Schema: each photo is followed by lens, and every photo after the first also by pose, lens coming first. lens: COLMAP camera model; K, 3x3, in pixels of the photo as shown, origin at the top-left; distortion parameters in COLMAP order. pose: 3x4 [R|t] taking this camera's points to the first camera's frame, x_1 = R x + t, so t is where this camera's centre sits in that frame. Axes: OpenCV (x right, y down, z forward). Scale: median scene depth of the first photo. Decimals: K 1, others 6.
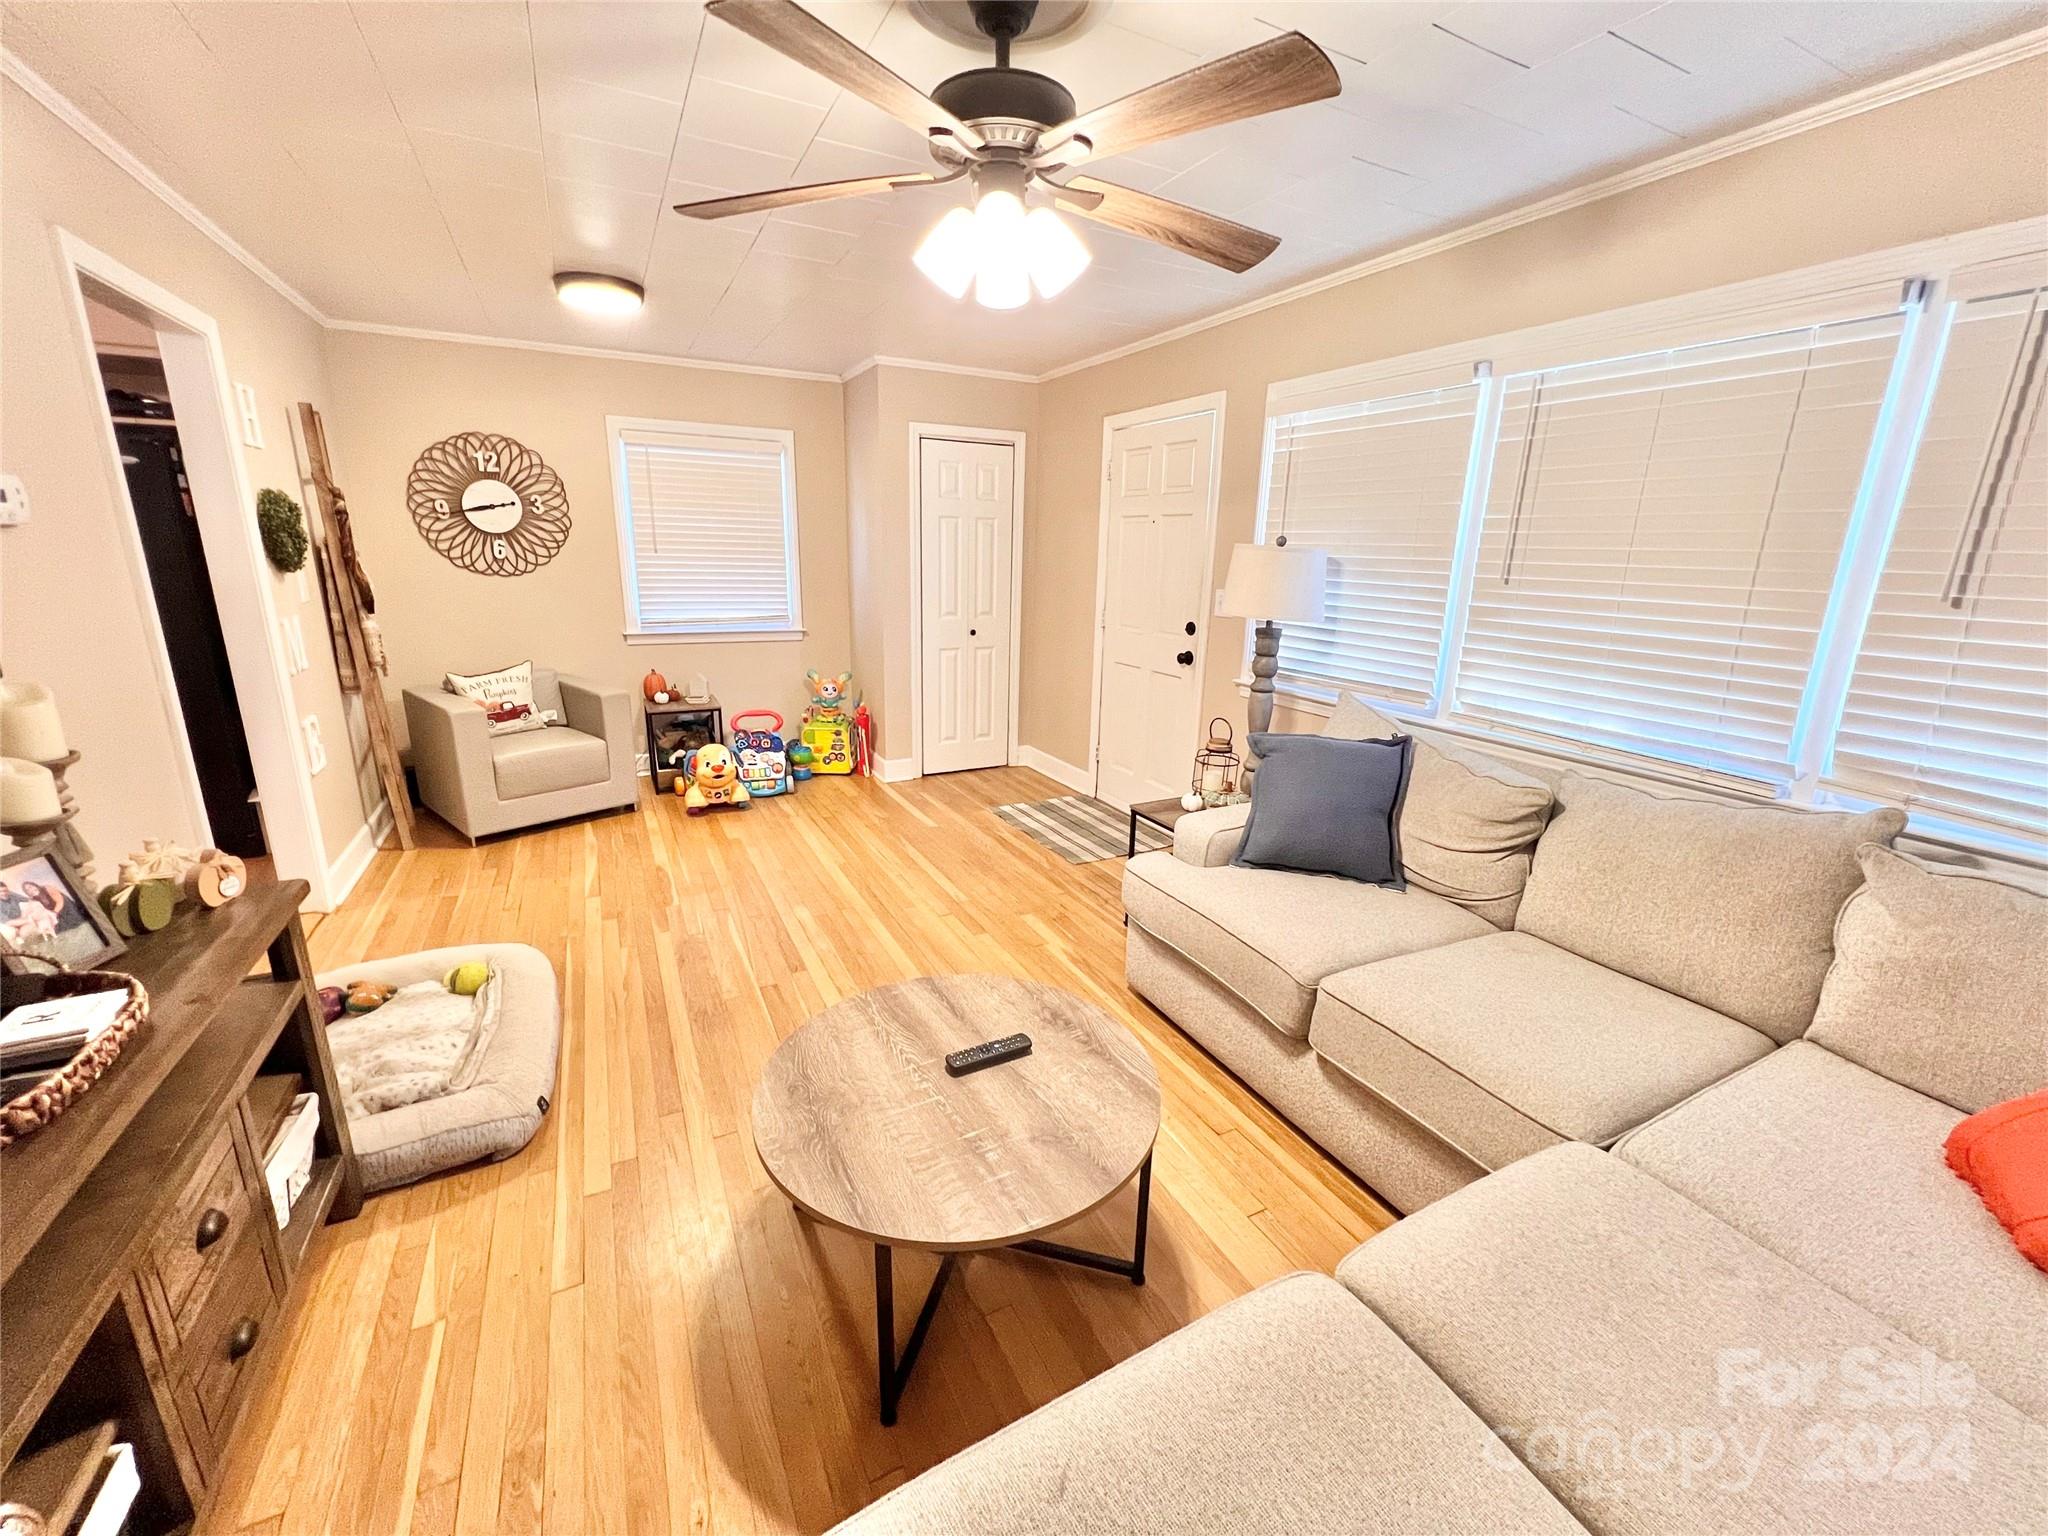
lens RADIAL K [[822.8, 0, 1029.1], [0, 822.8, 760.2], [0, 0, 1]] dist [-0.001982, 0.000487]
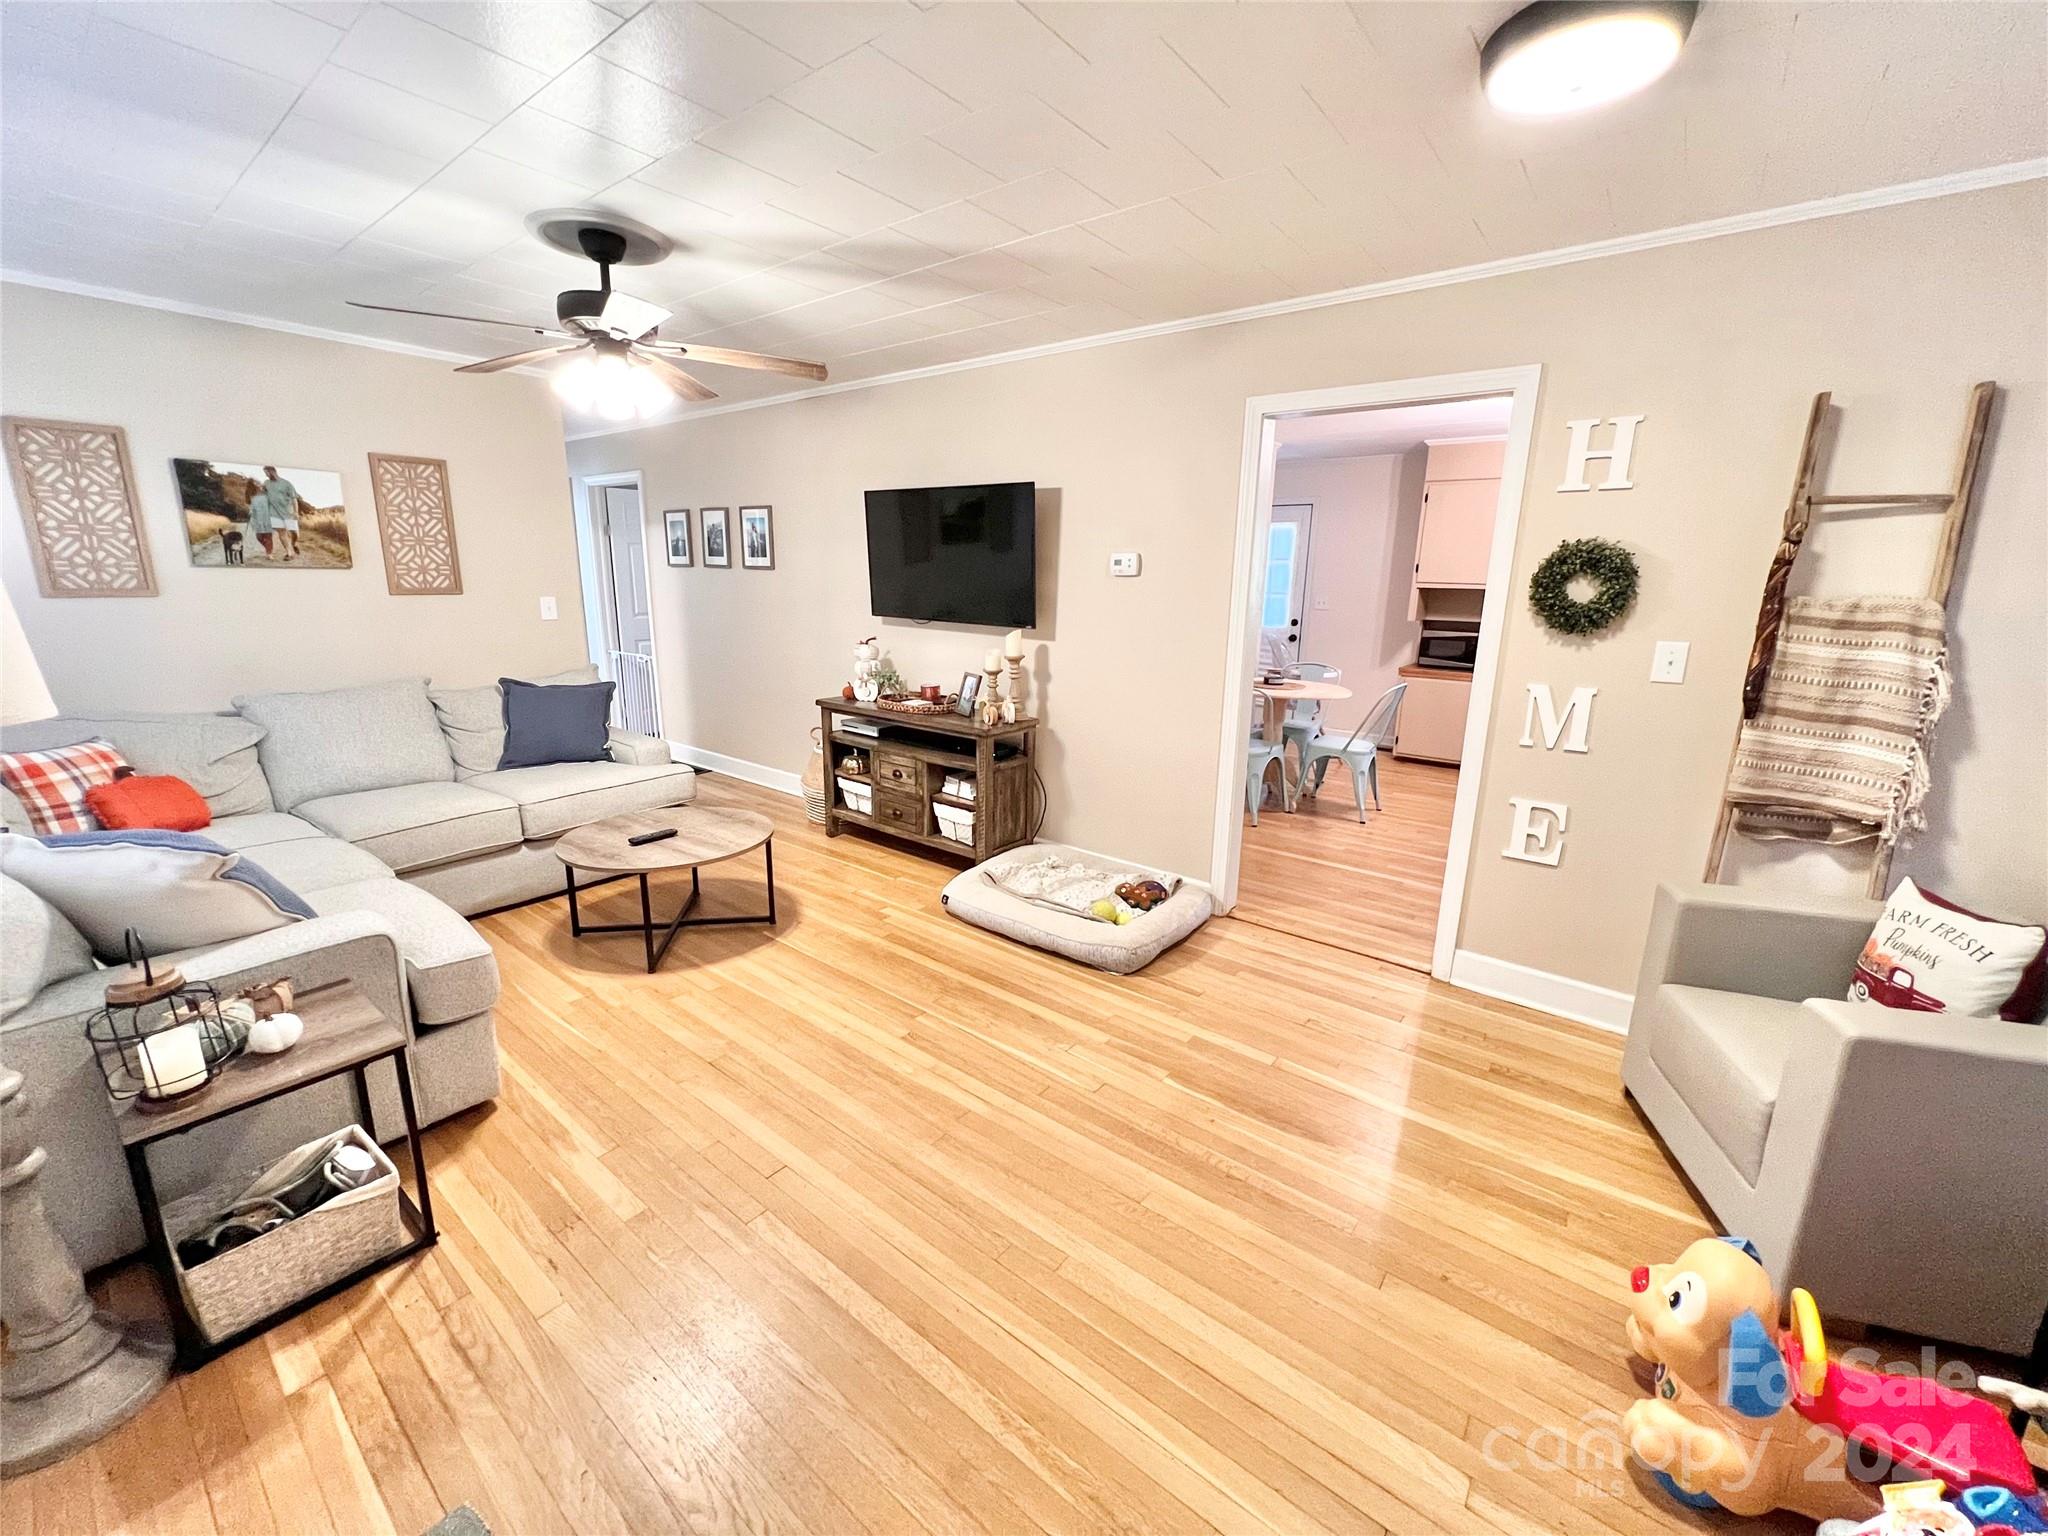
lens RADIAL K [[822.8, 0, 1019.2], [0, 822.8, 760.9], [0, 0, 1]] dist [-0.001982, 0.000487]
pose [[-0.915882, 0.054371, -0.397749, -0.045220], [-0.136462, 0.889622, 0.435834, -0.435013], [0.377542, 0.453450, -0.807369, 1.644210]]
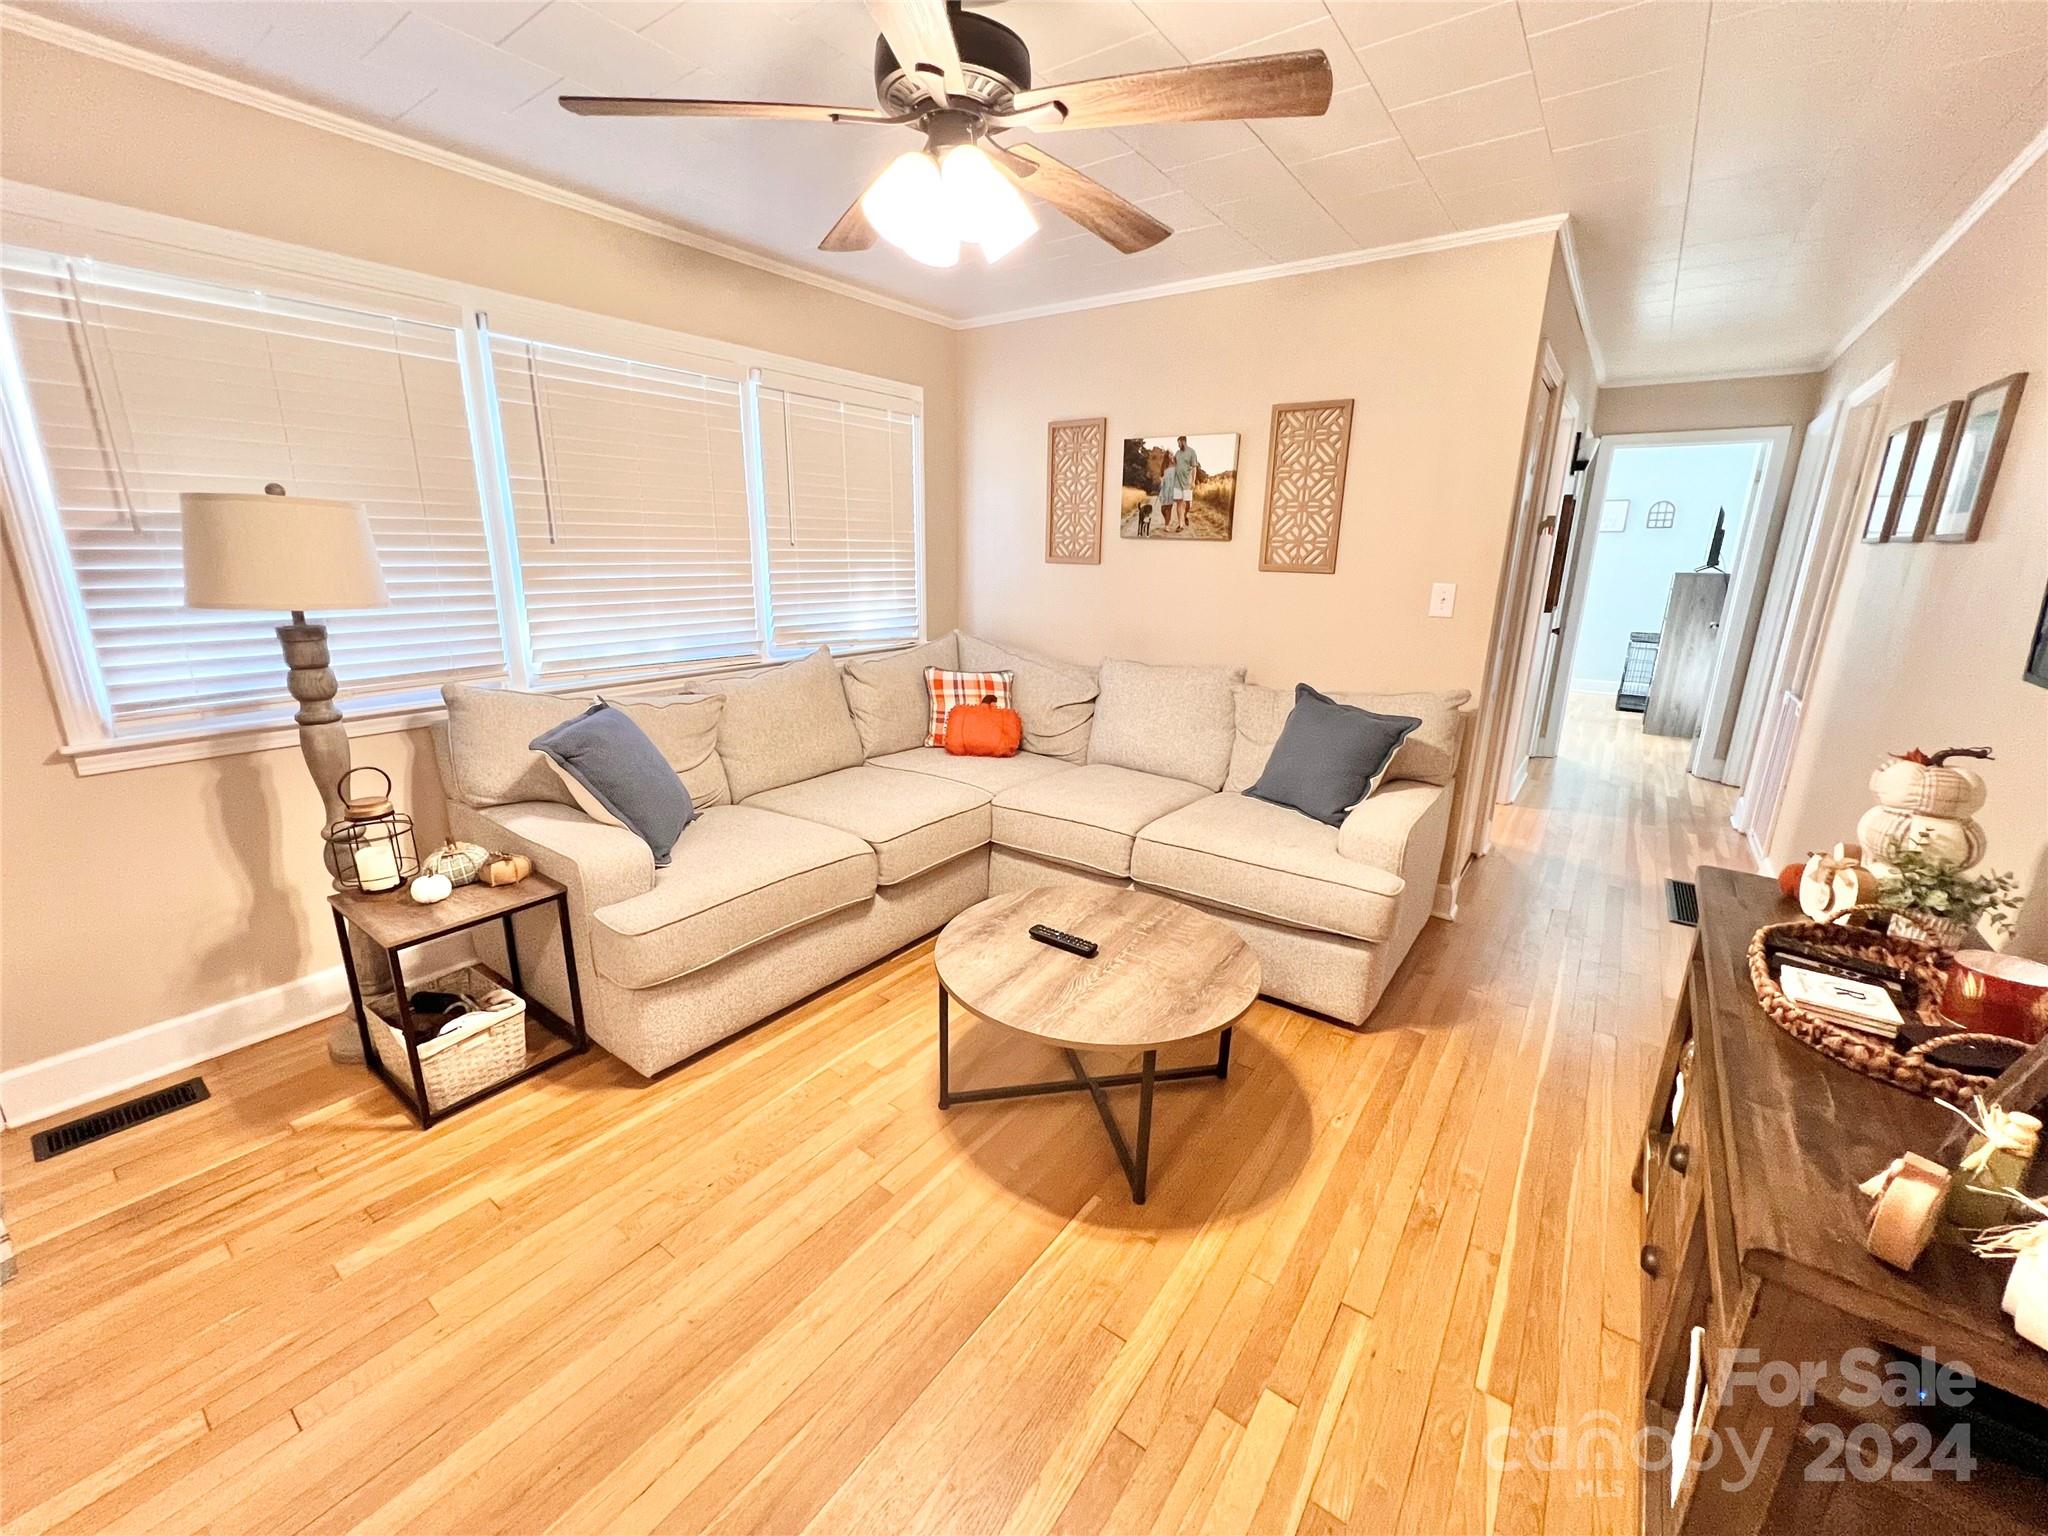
lens RADIAL K [[822.8, 0, 1009.2], [0, 822.8, 759.1], [0, 0, 1]] dist [-0.001982, 0.000487]
pose [[-0.430467, -0.259900, 0.864379, -0.595828], [0.202633, 0.905376, 0.373140, -0.213244], [-0.879567, 0.335776, -0.337070, 0.831585]]
